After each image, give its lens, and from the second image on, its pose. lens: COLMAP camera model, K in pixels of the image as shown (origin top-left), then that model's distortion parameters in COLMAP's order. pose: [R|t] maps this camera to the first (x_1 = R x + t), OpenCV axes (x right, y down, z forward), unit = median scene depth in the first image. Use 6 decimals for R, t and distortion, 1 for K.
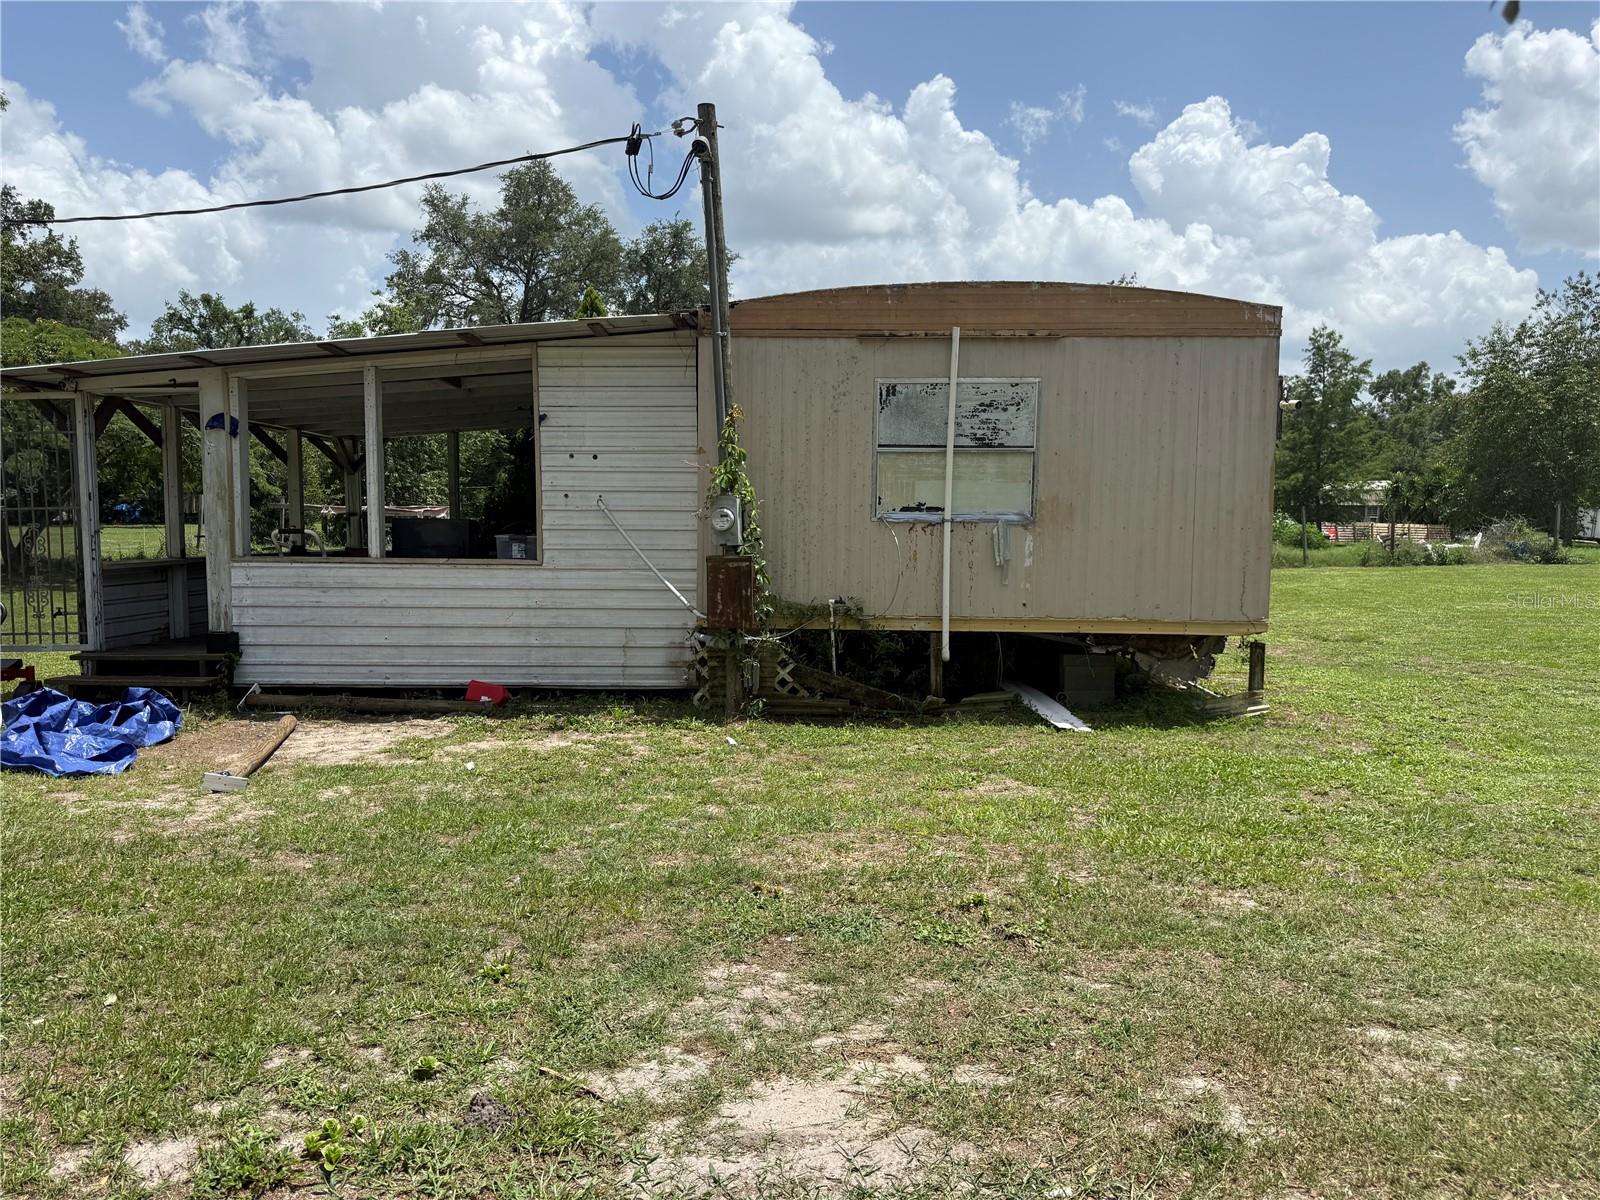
lens RADIAL K [[1123.8, 0, 800.0], [0, 1123.8, 600.0], [0, 0, 1]] dist [0.100360, -0.152772]
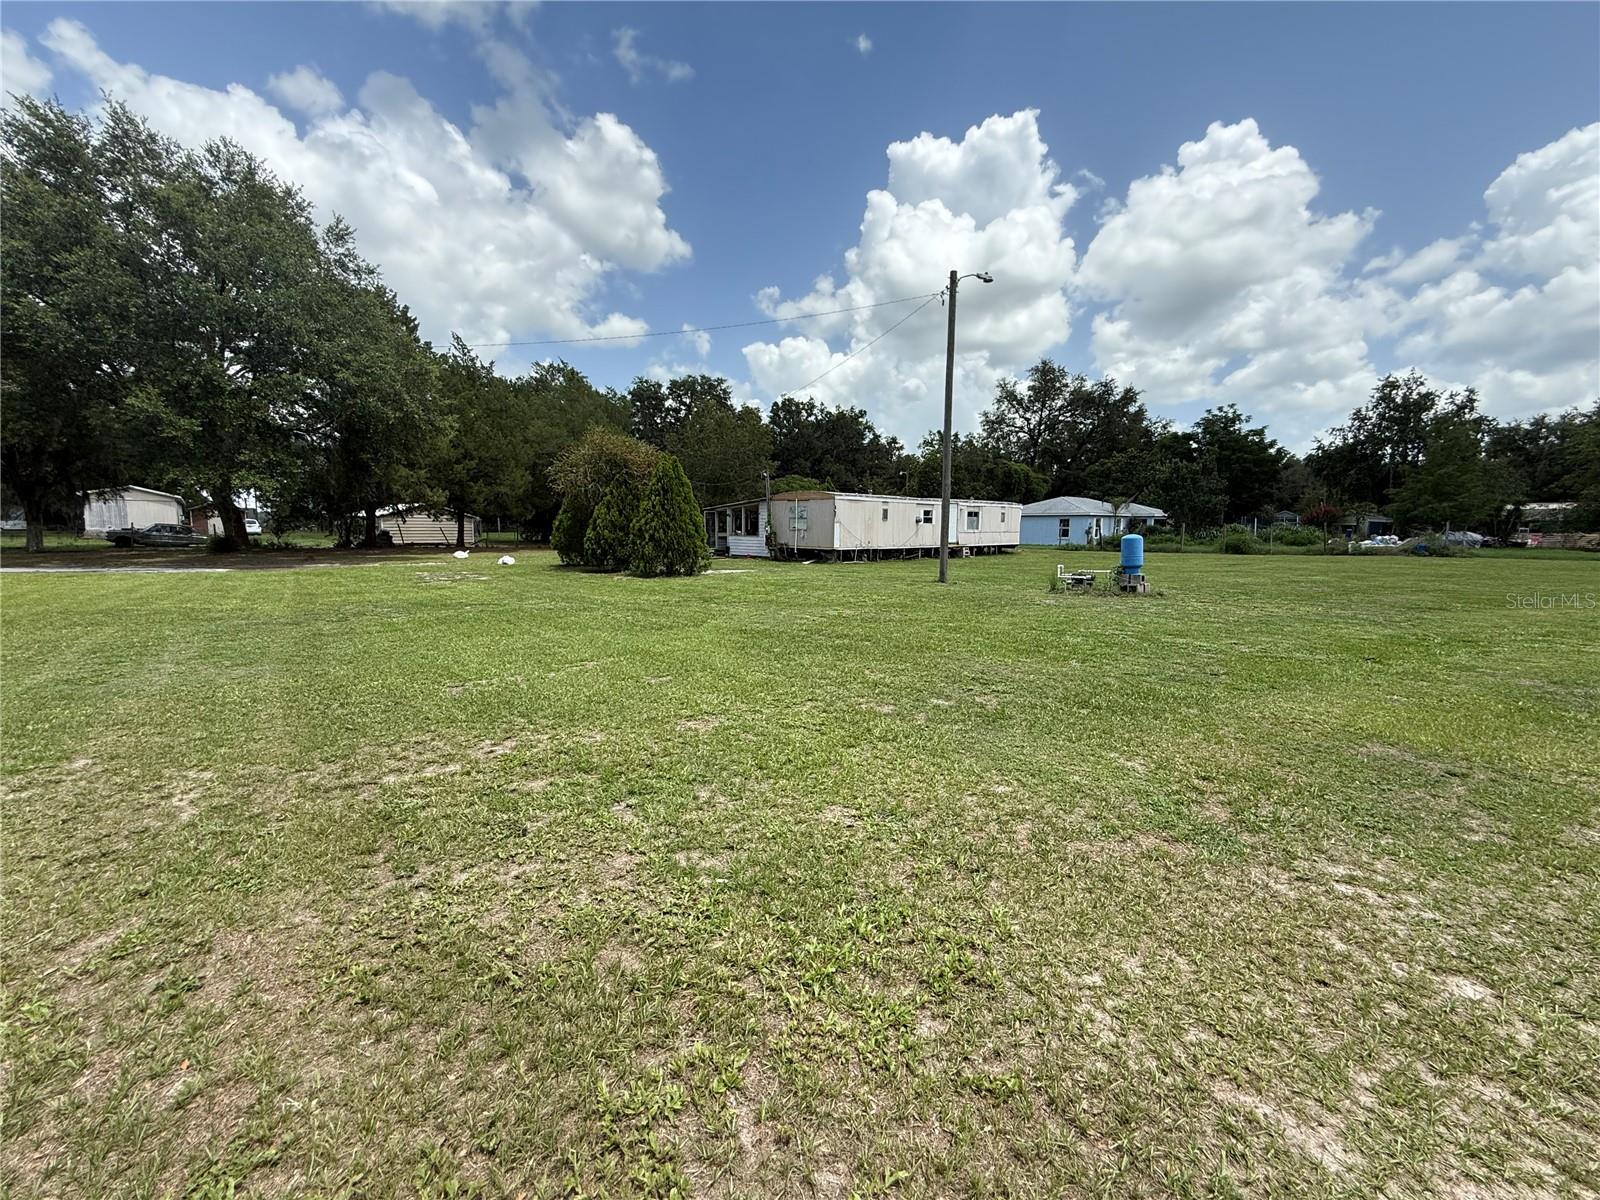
lens RADIAL K [[626.1, 0, 804.2], [0, 626.1, 603.9], [0, 0, 1]] dist [-0.001188, 0.000029]
pose [[0.717912, 0.083700, -0.691084, 0.282460], [-0.050527, 0.996392, 0.068189, 0.010671], [0.694298, -0.014036, 0.719551, -0.154037]]
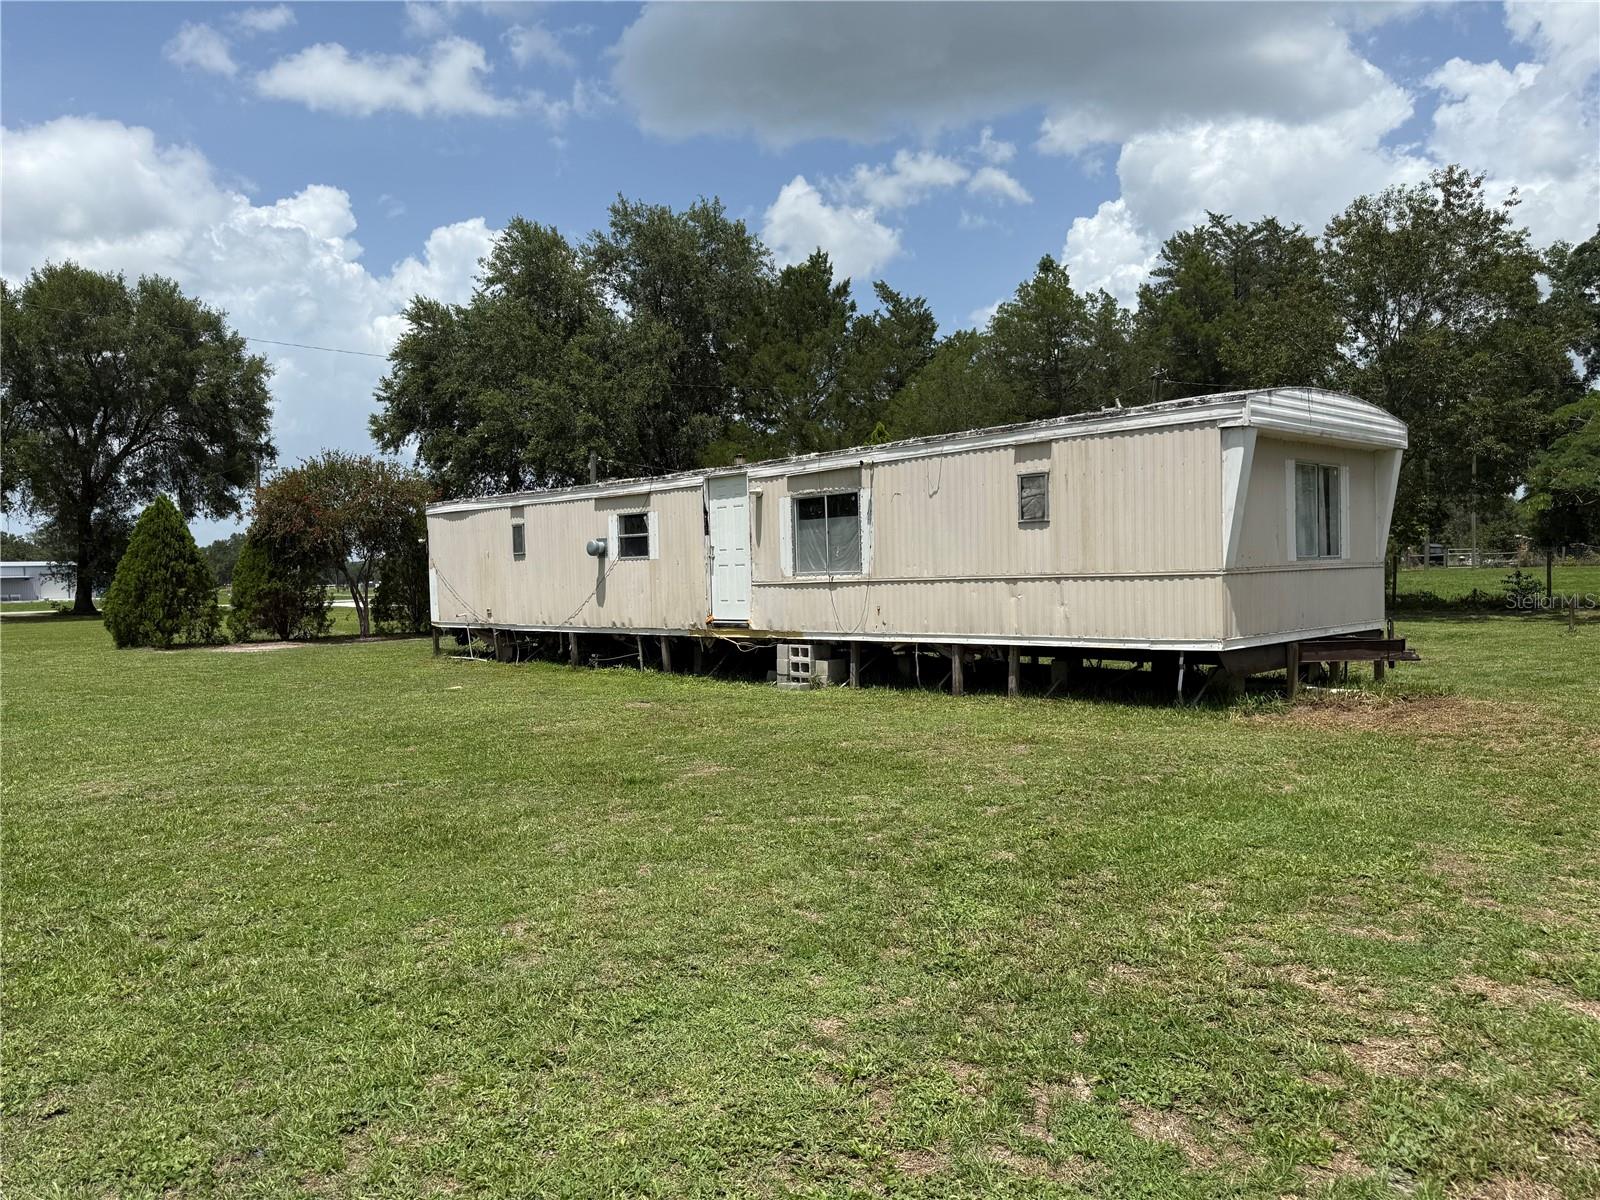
lens RADIAL K [[1123.8, 0, 800.0], [0, 1123.8, 600.0], [0, 0, 1]] dist [0.100360, -0.152772]
pose [[-0.675566, 0.026908, -0.736809, 0.198251], [-0.031248, 0.997391, 0.065076, -0.024630], [0.736637, 0.066987, -0.672962, 0.368631]]
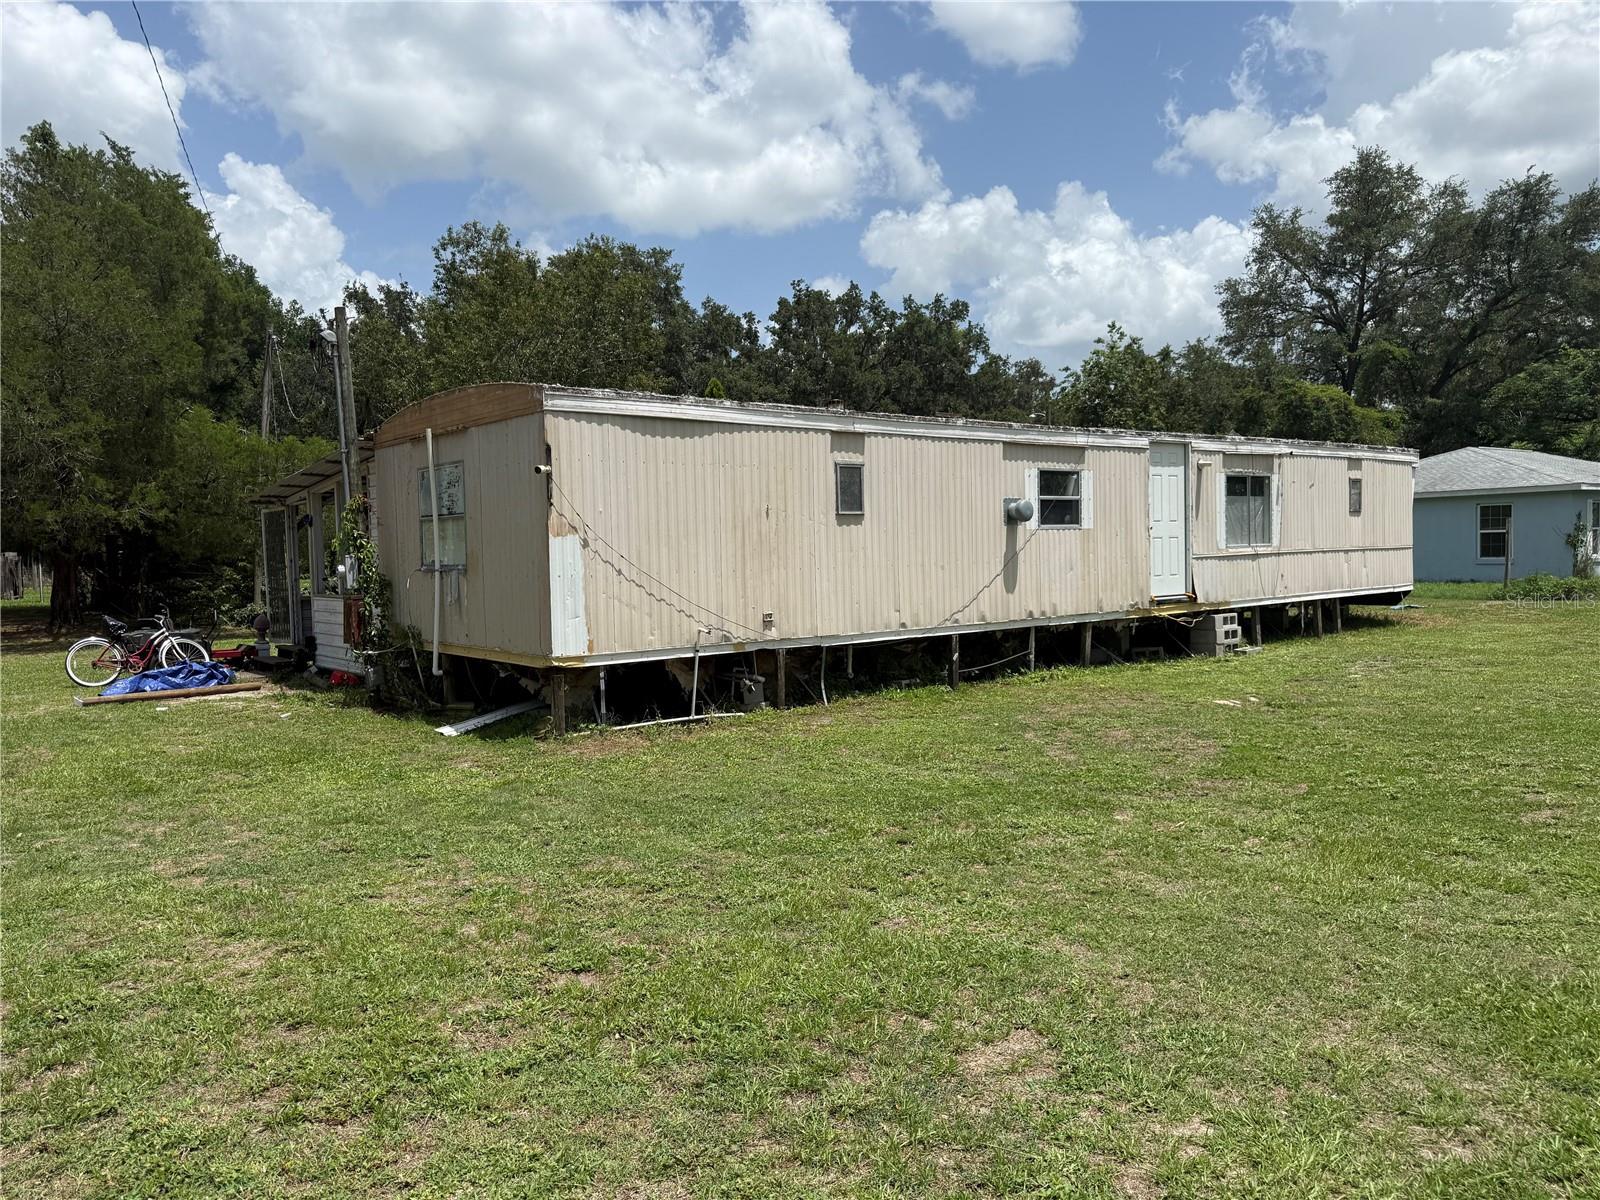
lens RADIAL K [[1123.8, 0, 800.0], [0, 1123.8, 600.0], [0, 0, 1]] dist [0.100360, -0.152772]
pose [[0.659679, 0.009121, -0.751492, 0.160934], [-0.022786, 0.999709, -0.007869, -0.003713], [0.751202, 0.022315, 0.659695, 0.047795]]
